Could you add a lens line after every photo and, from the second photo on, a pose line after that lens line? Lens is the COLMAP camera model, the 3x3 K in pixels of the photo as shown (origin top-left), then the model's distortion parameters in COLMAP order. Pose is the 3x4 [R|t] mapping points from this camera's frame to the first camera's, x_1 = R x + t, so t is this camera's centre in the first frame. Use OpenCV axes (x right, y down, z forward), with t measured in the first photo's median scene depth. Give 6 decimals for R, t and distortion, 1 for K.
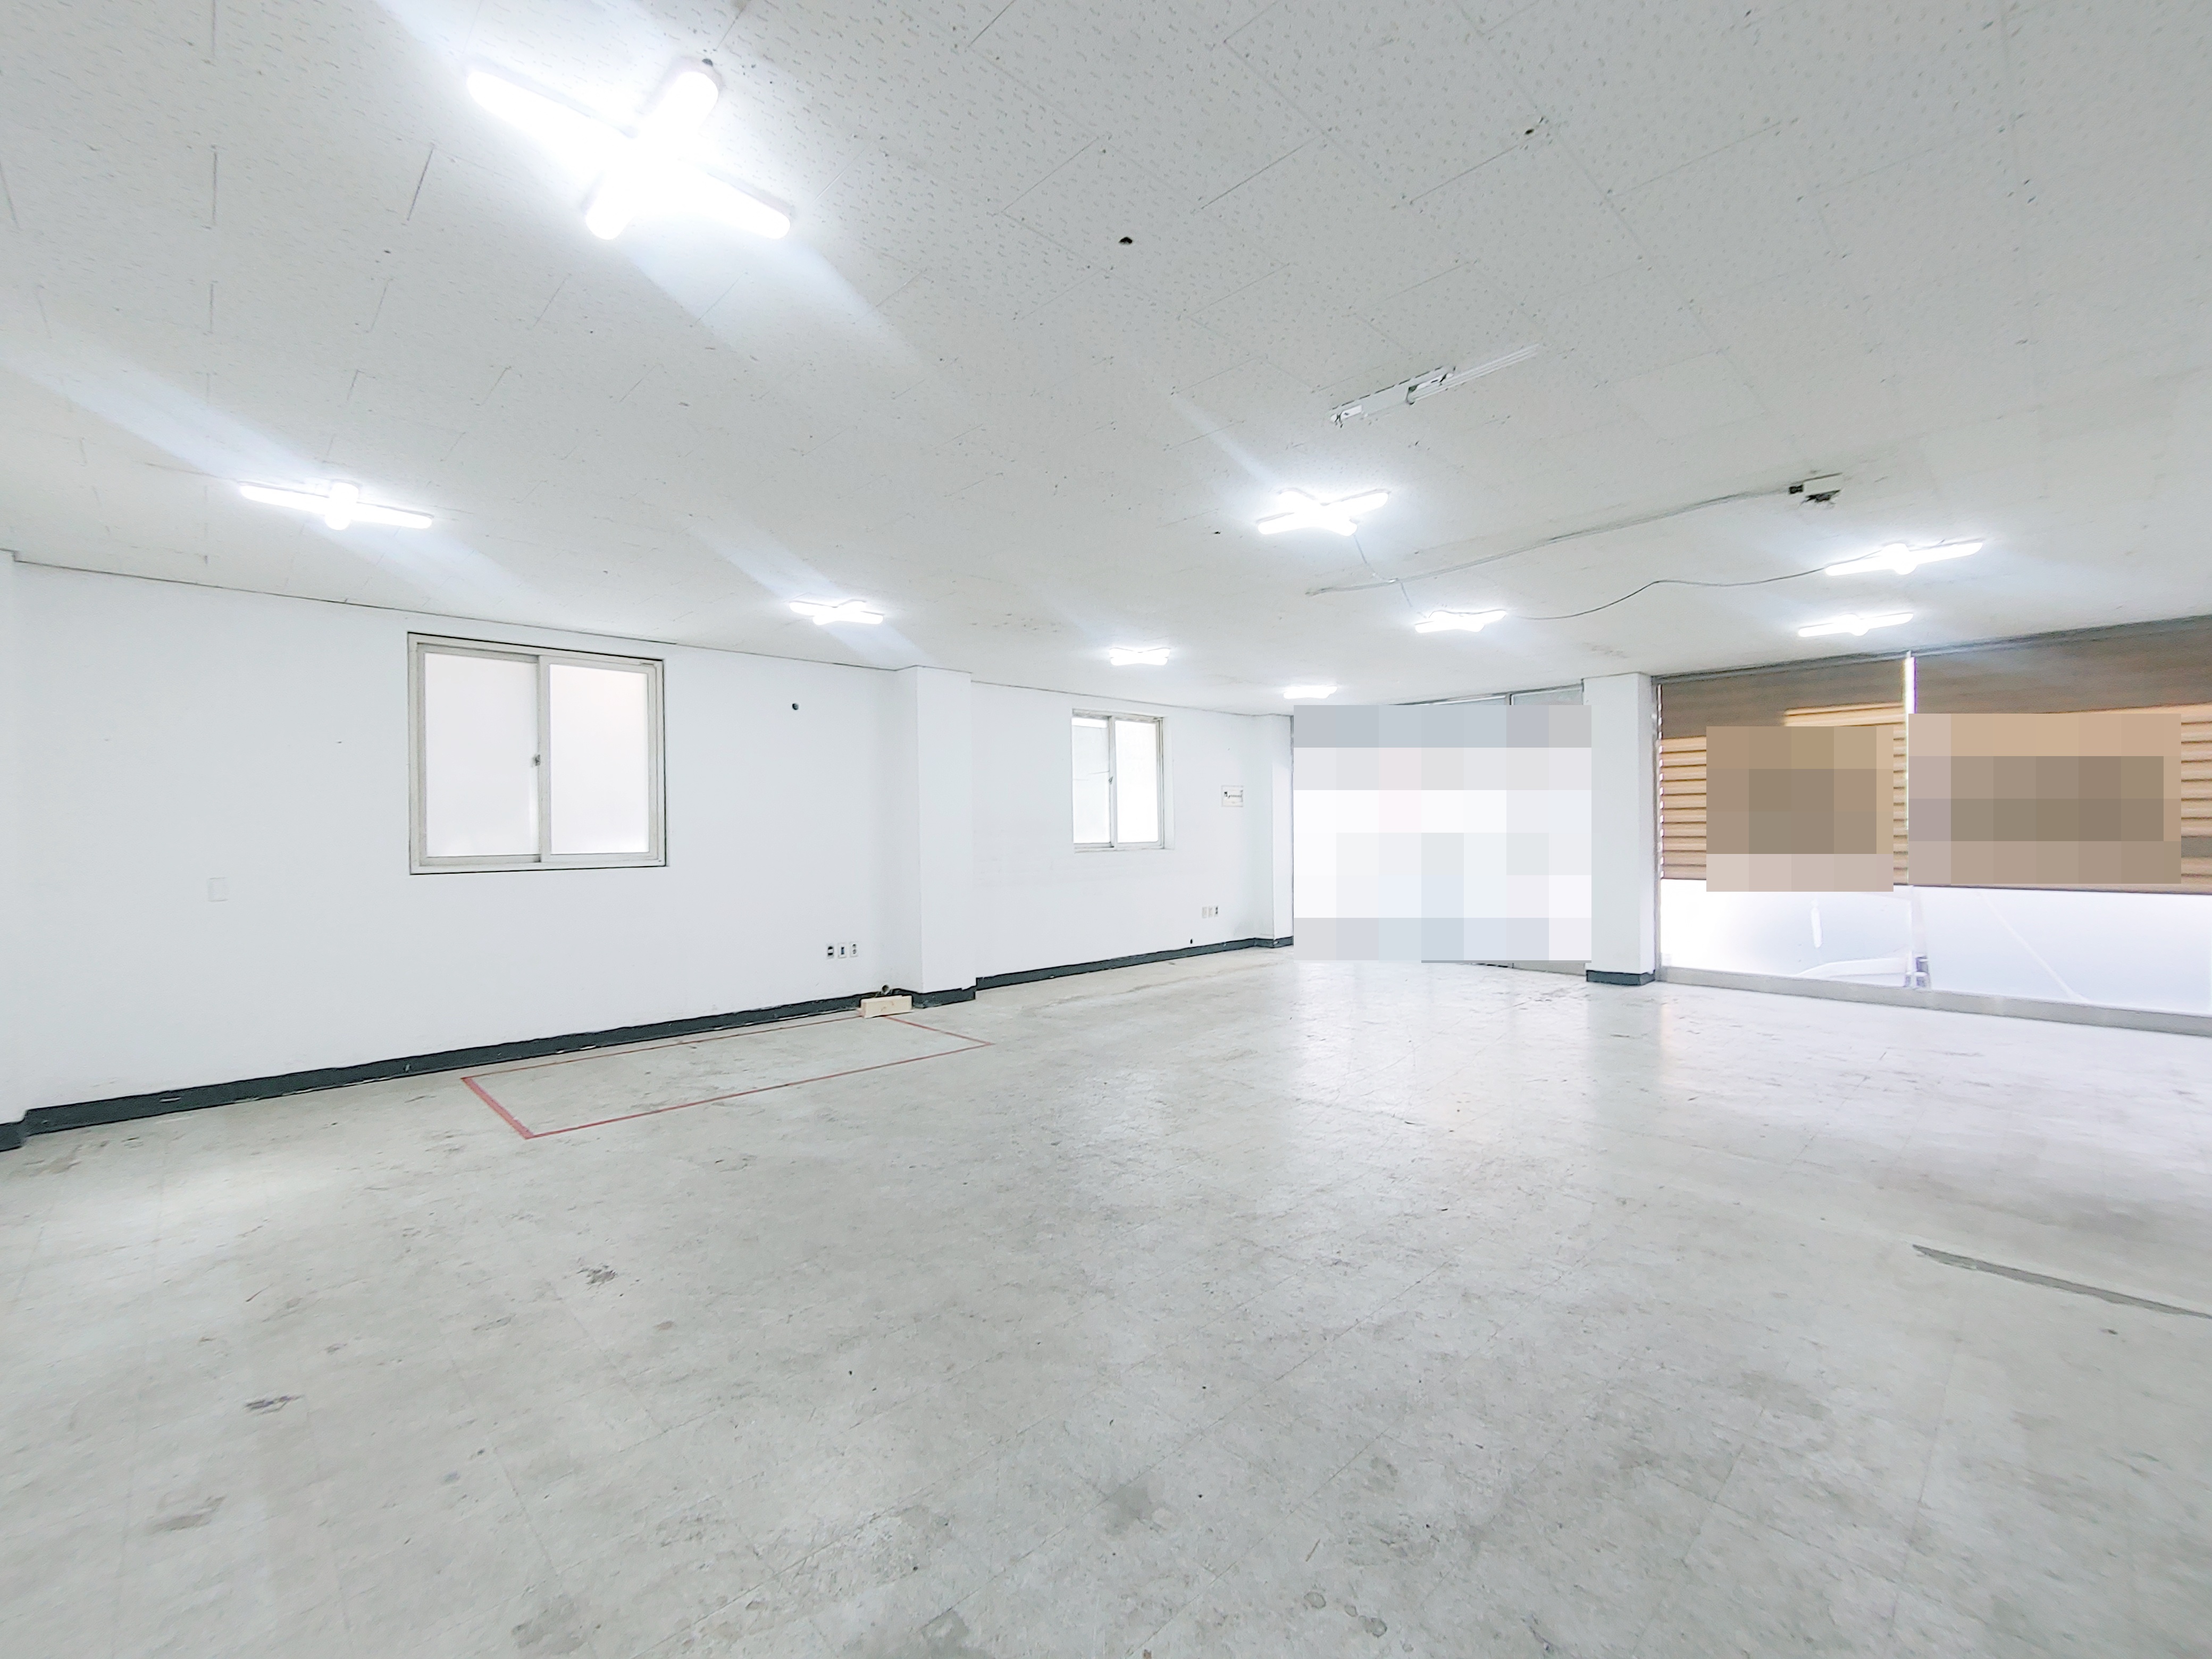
lens RADIAL K [[946.7, 0, 1108.1], [0, 946.7, 826.1], [0, 0, 1]] dist [0.002312, 0.001226]
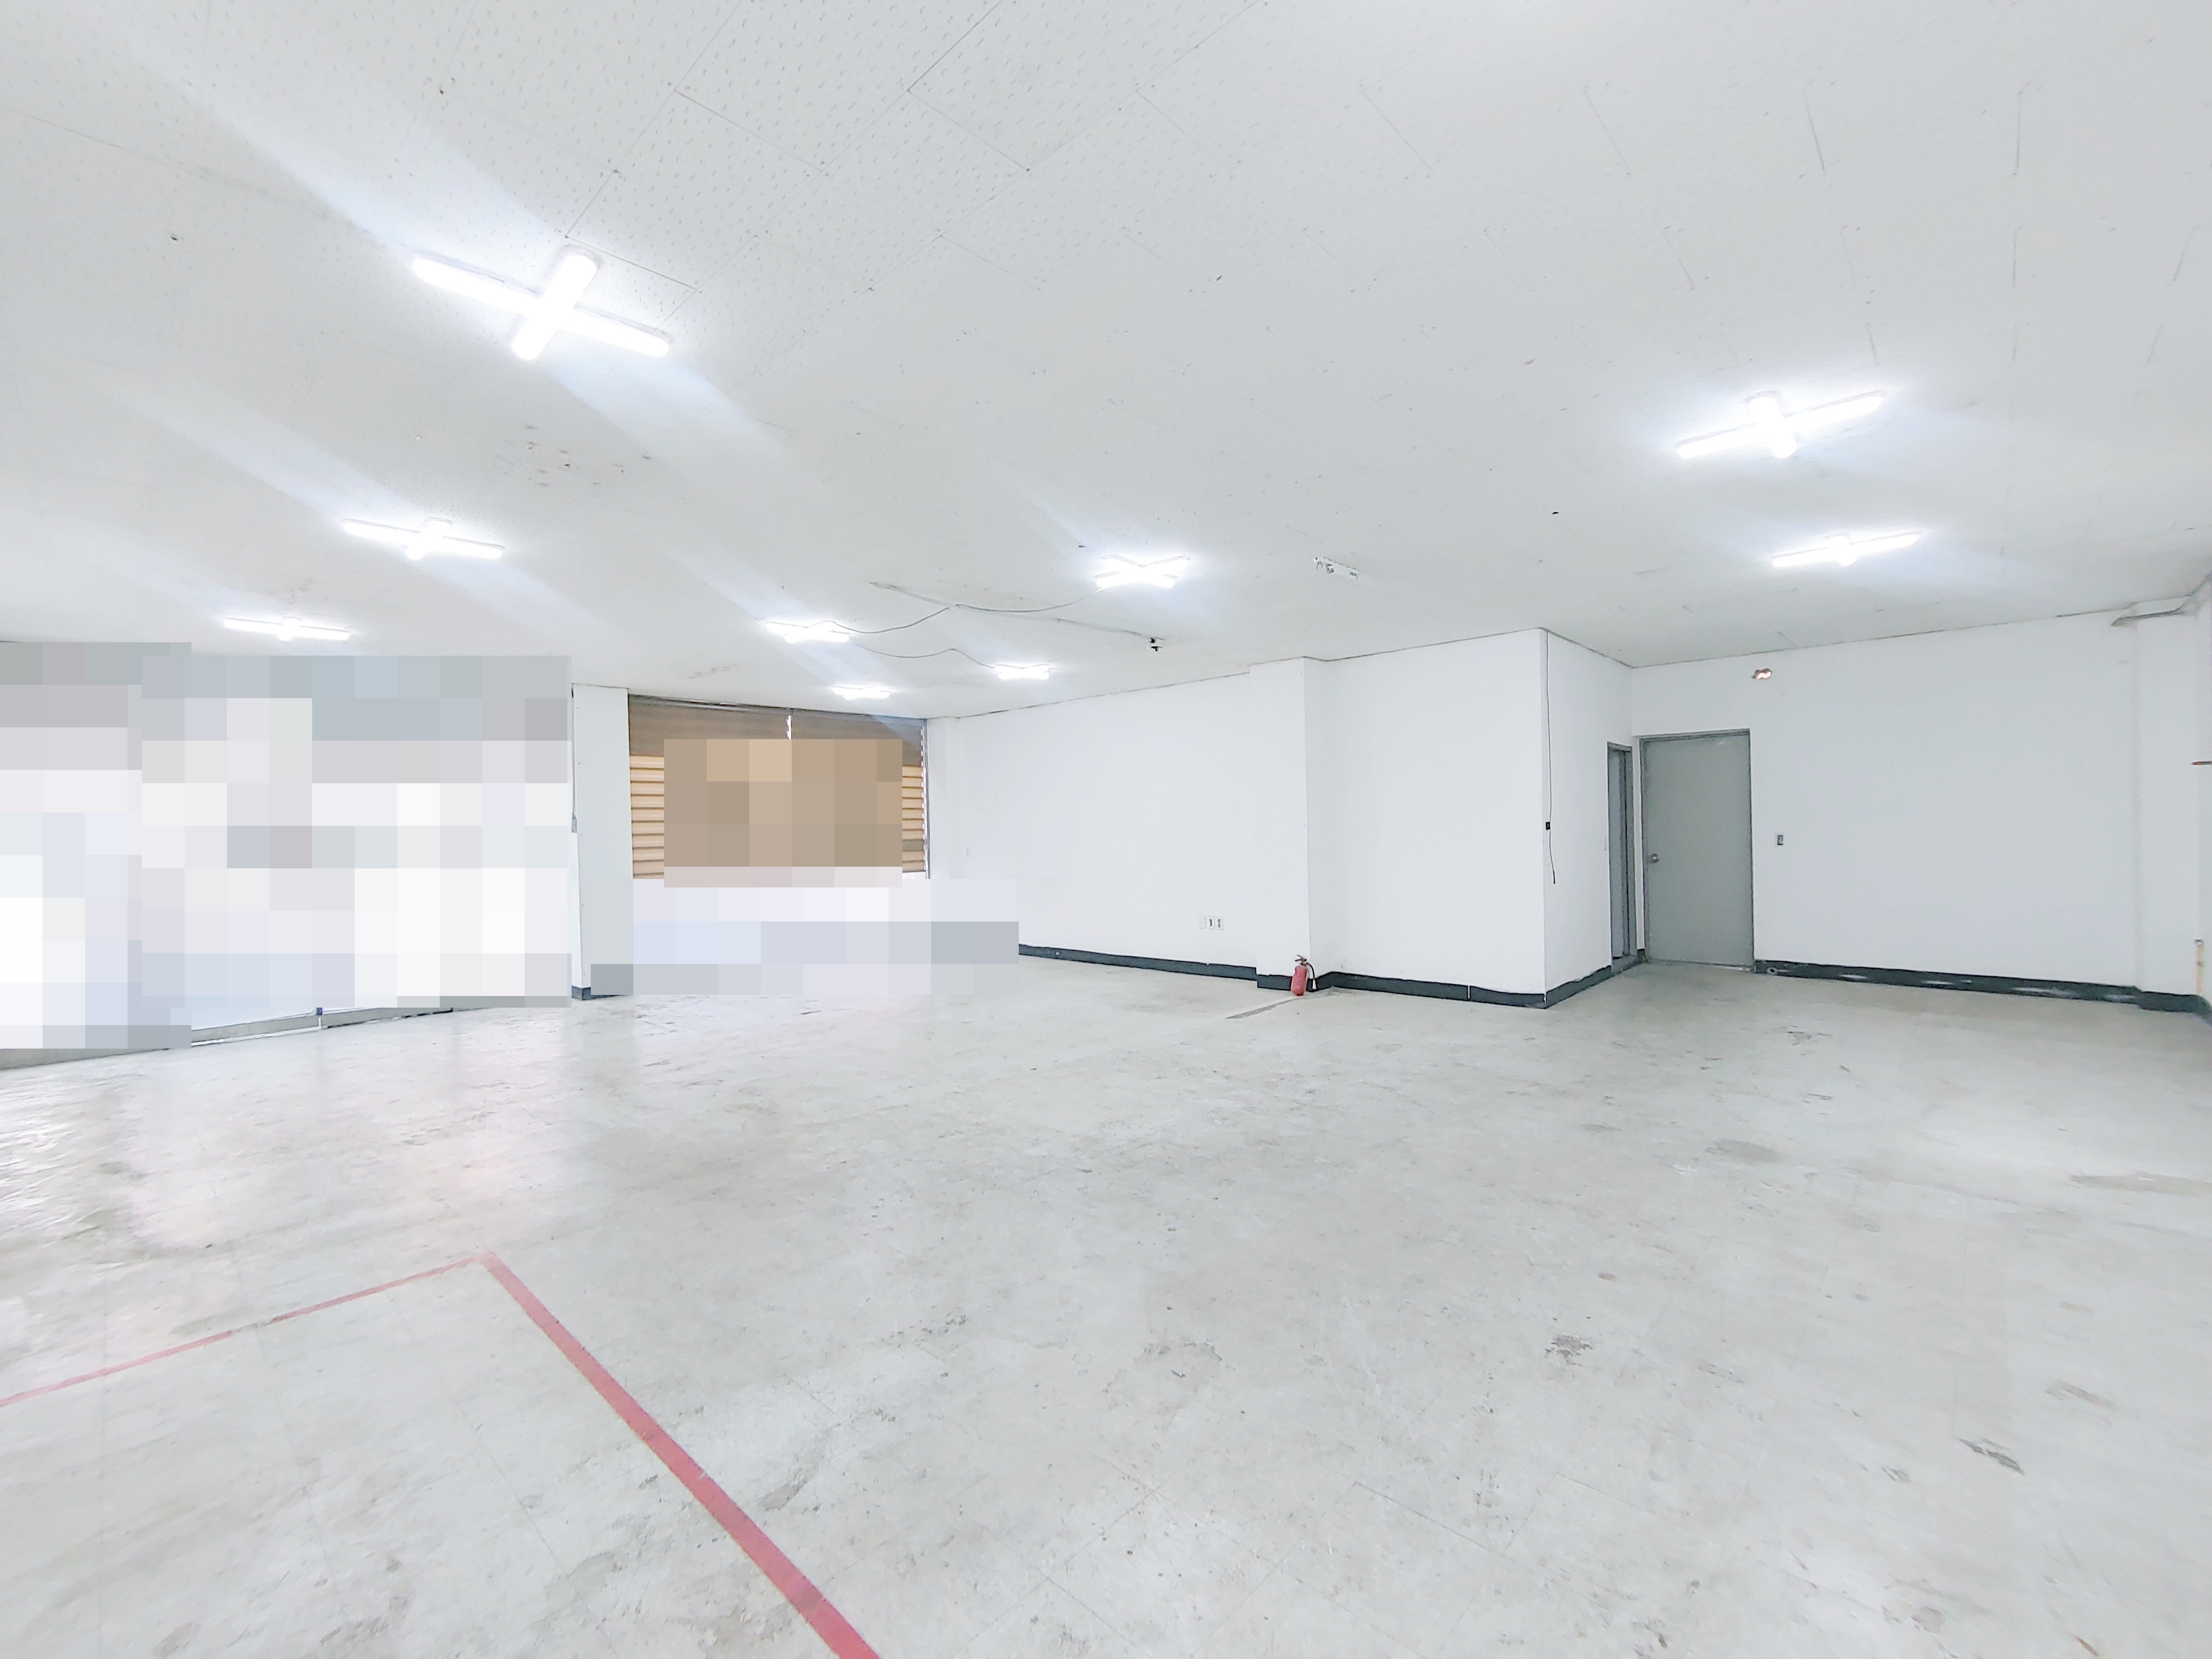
lens RADIAL K [[946.7, 0, 1106.8], [0, 946.7, 829.3], [0, 0, 1]] dist [0.002312, 0.001226]
pose [[-0.053261, 0.011604, 0.998513, -0.644279], [0.020620, 0.999732, -0.010519, 0.016407], [-0.998368, 0.020029, -0.053486, 0.693608]]
